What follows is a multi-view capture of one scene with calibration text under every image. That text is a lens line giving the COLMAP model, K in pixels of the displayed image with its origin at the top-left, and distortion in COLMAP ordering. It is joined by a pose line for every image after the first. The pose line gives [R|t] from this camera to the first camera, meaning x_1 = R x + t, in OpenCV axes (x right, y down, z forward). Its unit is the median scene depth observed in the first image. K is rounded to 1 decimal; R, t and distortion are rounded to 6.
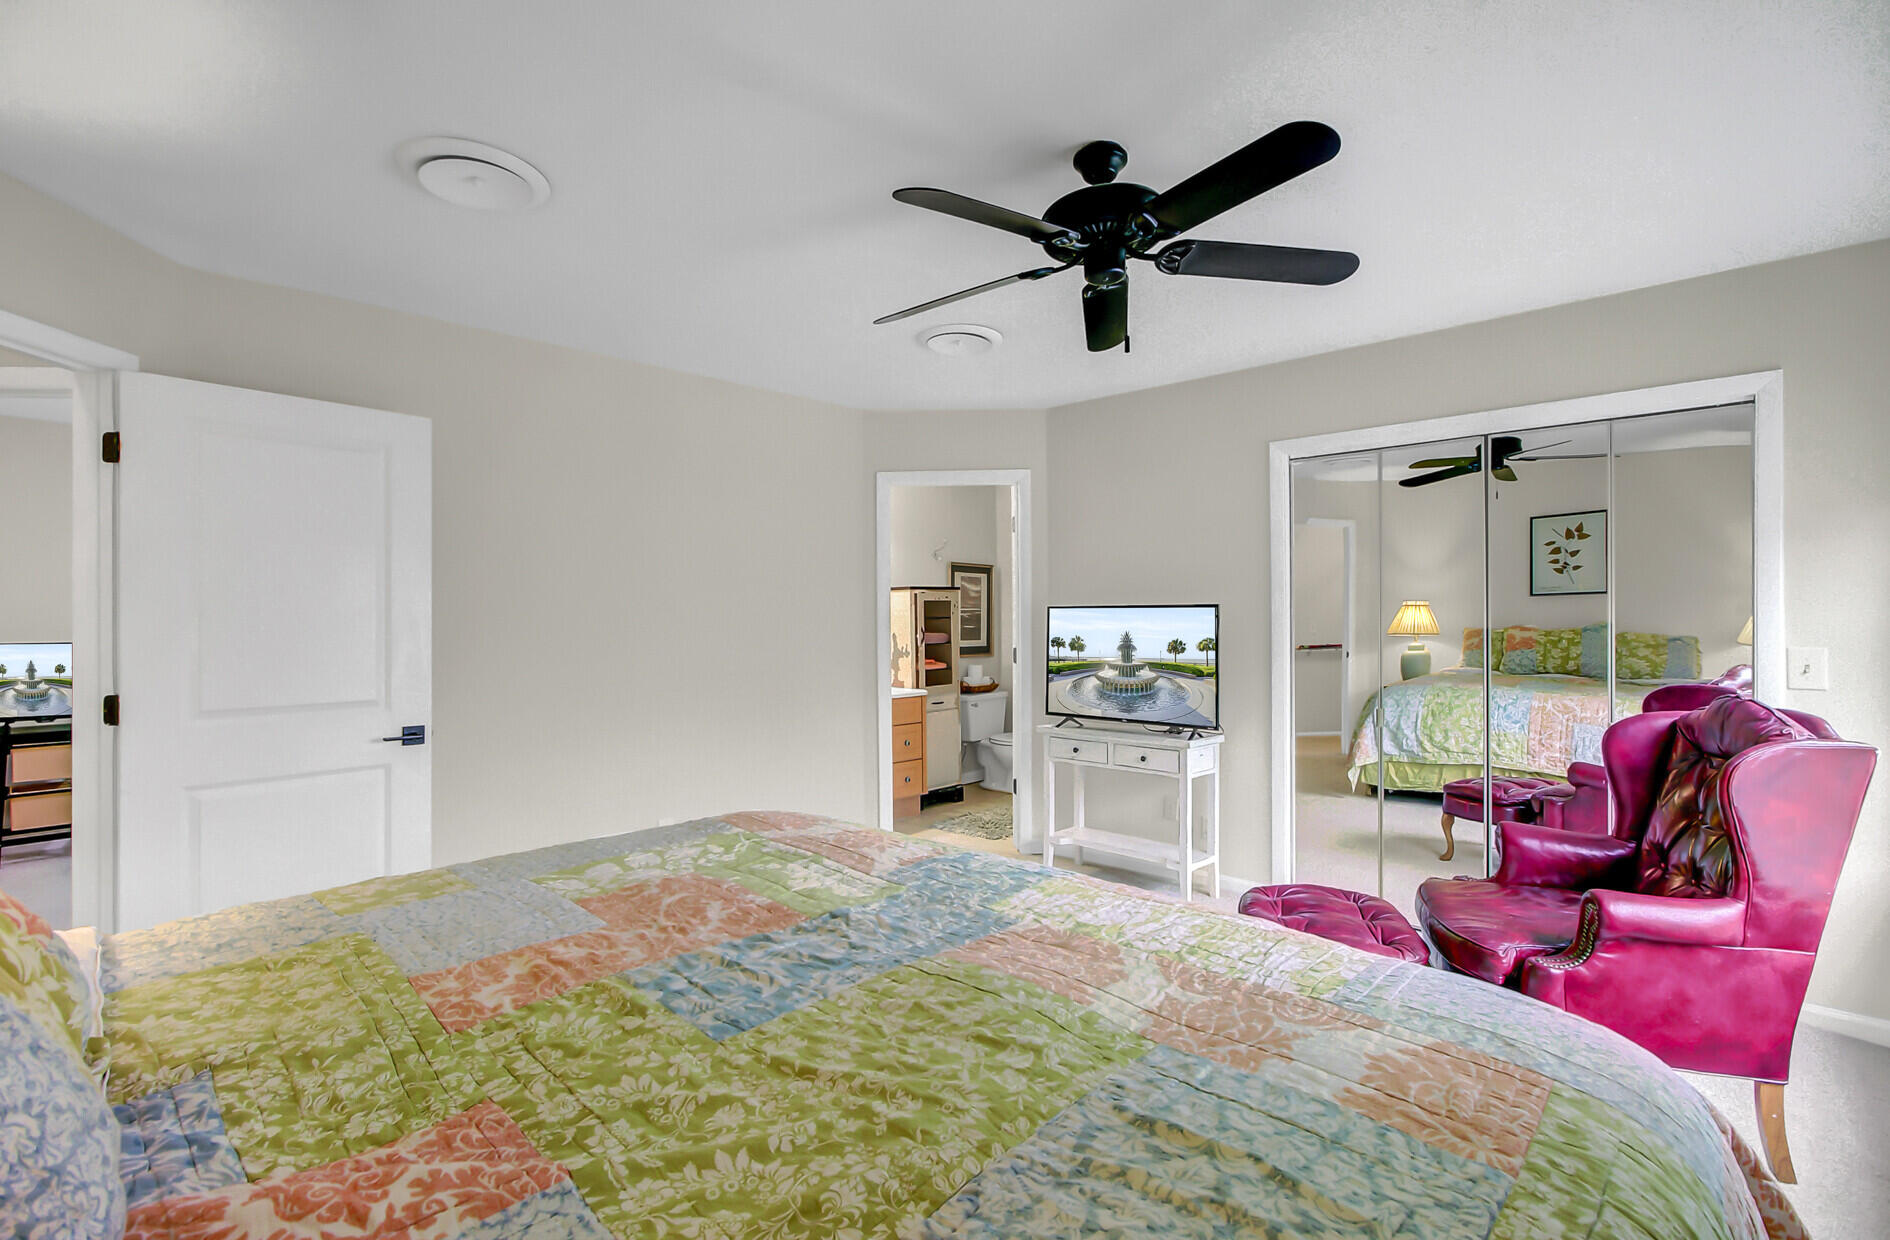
lens RADIAL K [[878.9, 0, 945.5], [0, 878.9, 616.3], [0, 0, 1]] dist [-0.001793, 0.000344]
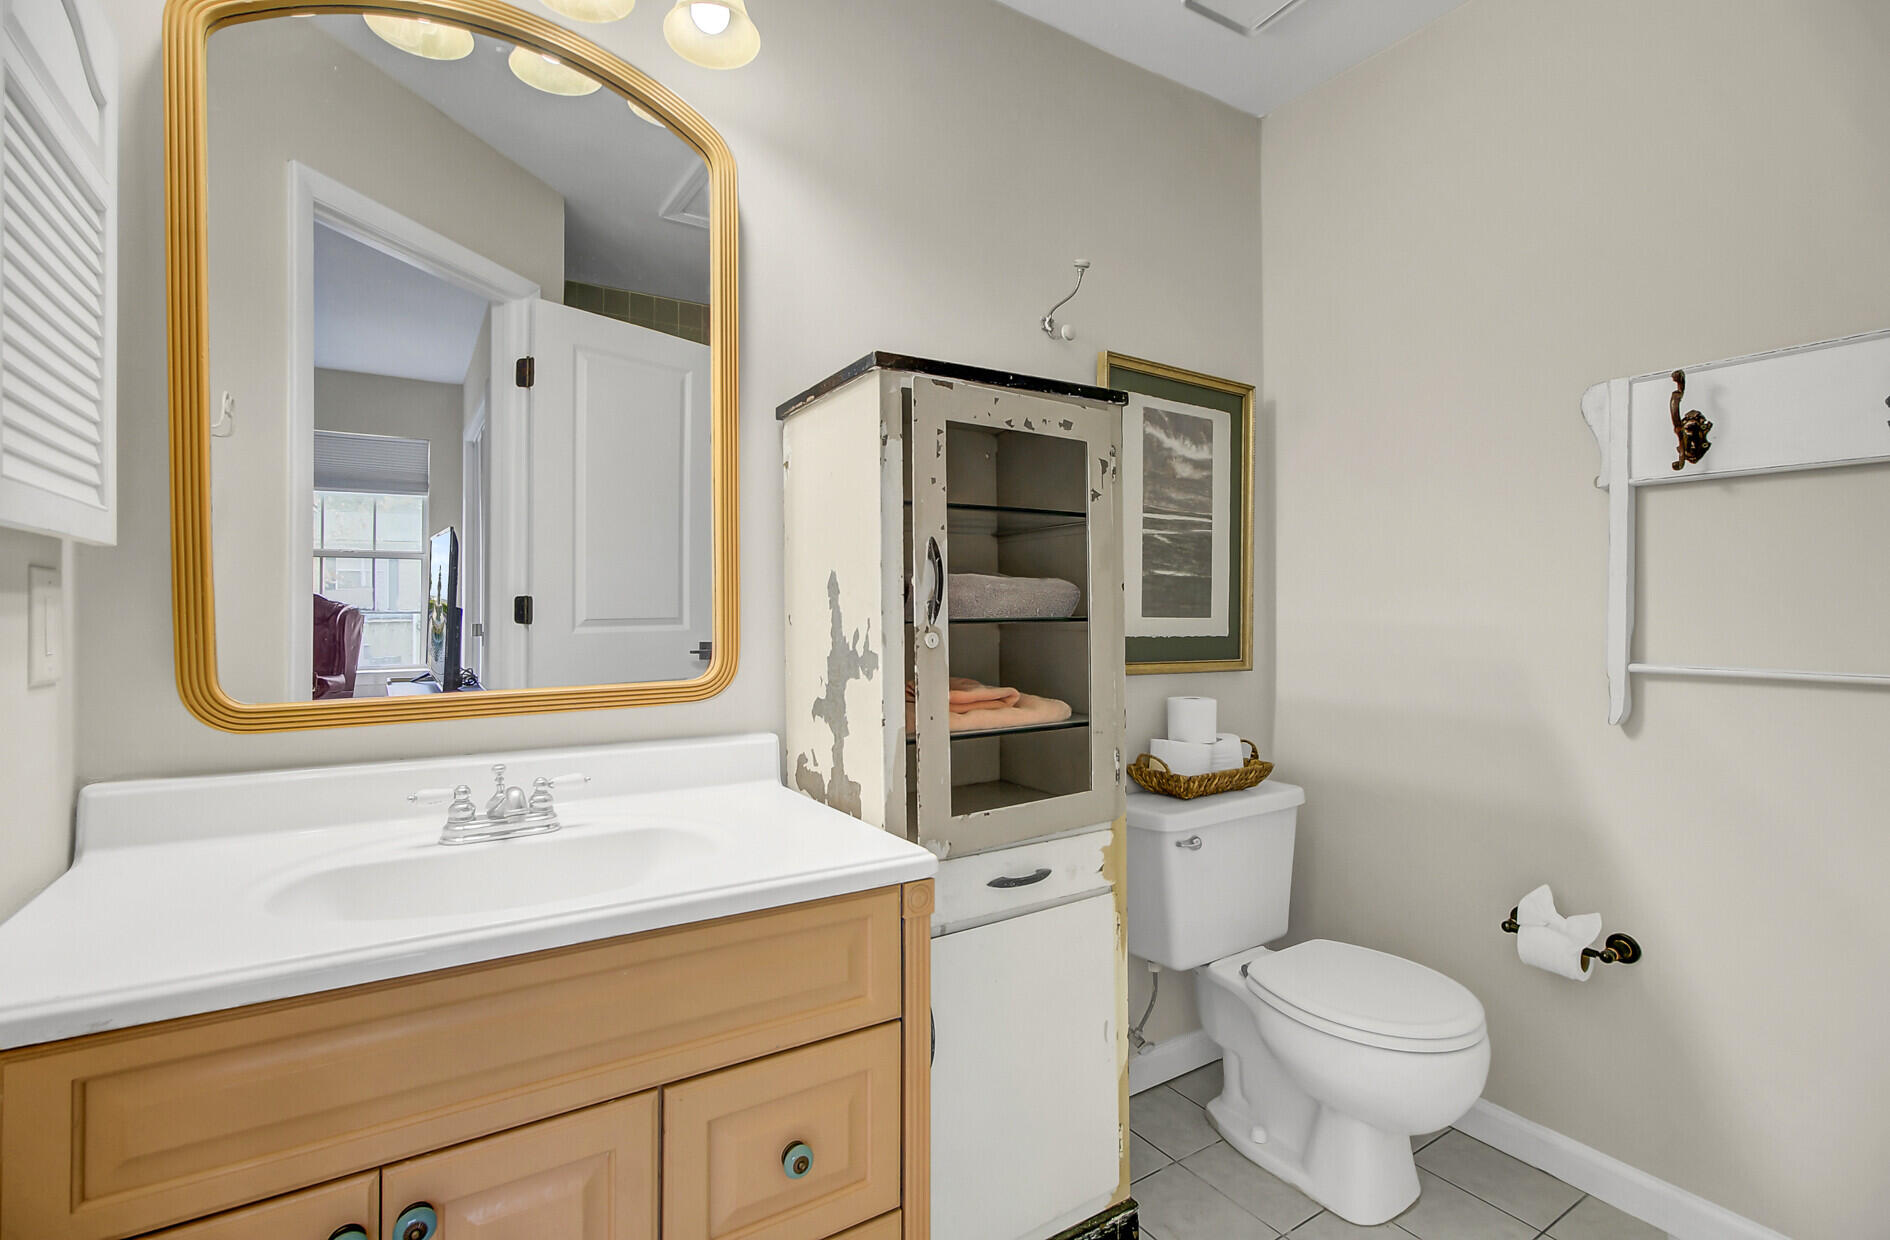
lens RADIAL K [[878.9, 0, 943.4], [0, 878.9, 613.5], [0, 0, 1]] dist [-0.001793, 0.000344]
pose [[0.968645, 0.000953, -0.248447, 0.028104], [-0.001024, 0.999999, -0.000156, 0.028503], [0.248447, 0.000406, 0.968645, 0.740368]]
